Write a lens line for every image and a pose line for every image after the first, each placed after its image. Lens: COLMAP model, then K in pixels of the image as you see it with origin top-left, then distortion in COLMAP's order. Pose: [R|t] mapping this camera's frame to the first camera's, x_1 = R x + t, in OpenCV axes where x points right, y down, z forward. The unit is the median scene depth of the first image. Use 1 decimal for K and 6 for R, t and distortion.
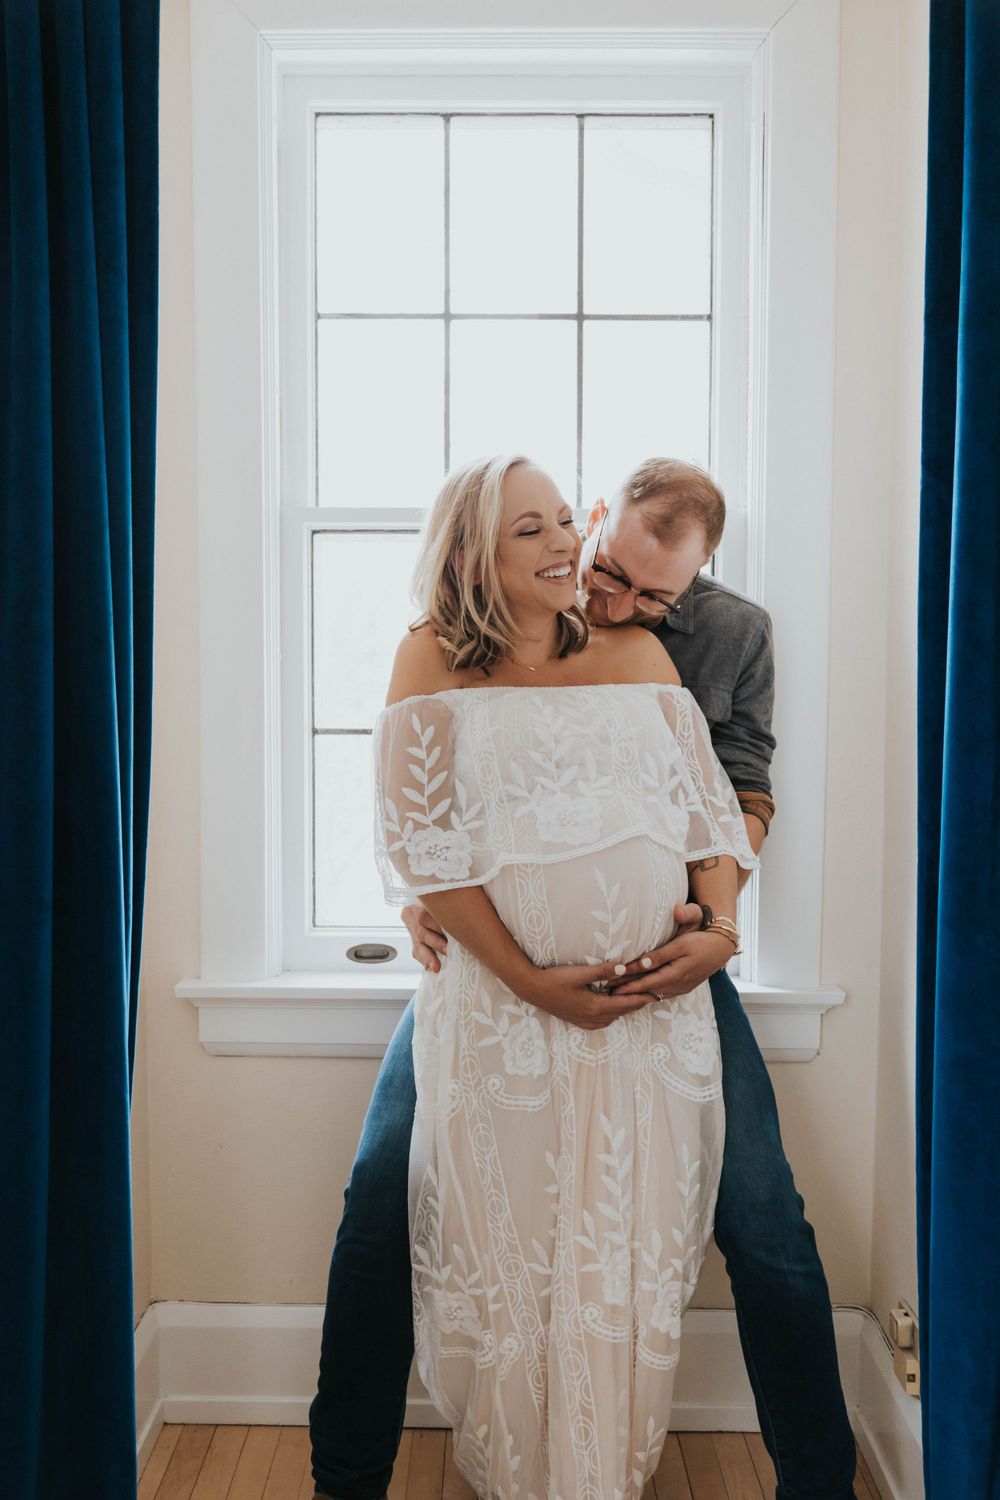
lens RADIAL K [[1310.4, 0, 498.3], [0, 1310.4, 757.8], [0, 0, 1]] dist [0.002316, -0.003448]
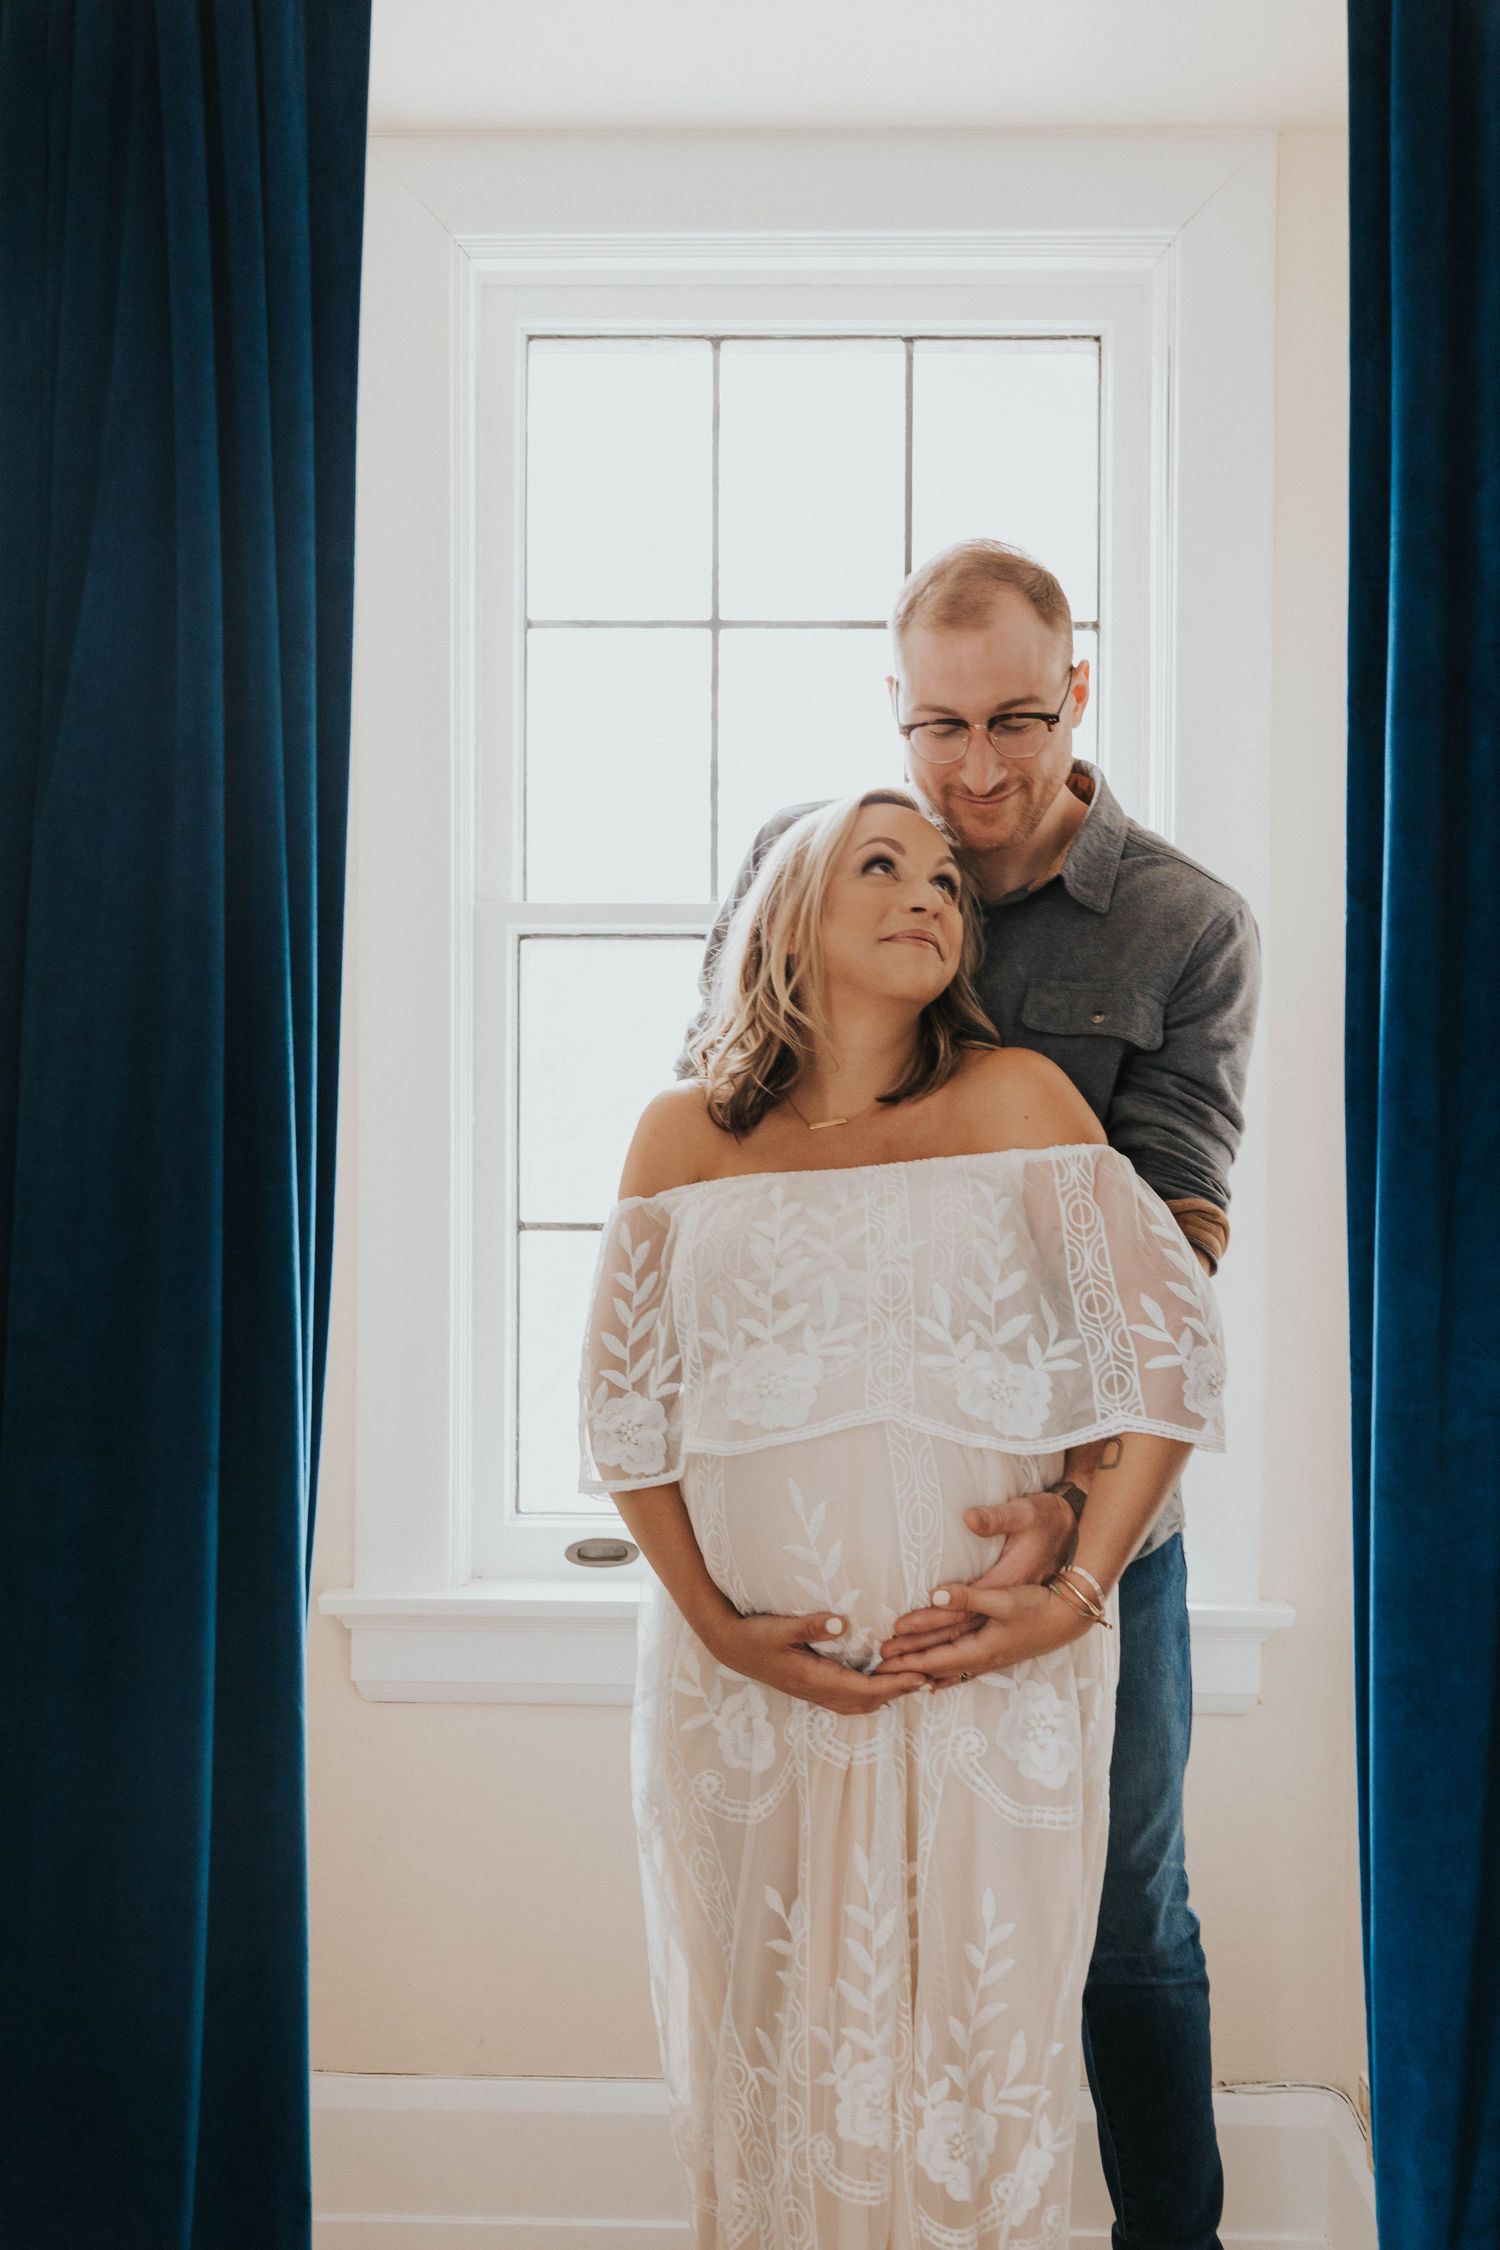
lens RADIAL K [[2475.8, 0, 754.7], [0, 2475.8, 1117.9], [0, 0, 1]] dist [0.043115, 0.000000]
pose [[0.999948, 0.002112, -0.010011, -0.004774], [-0.002630, 0.998640, -0.052067, -0.009664], [0.009887, 0.052091, 0.998593, -0.295768]]
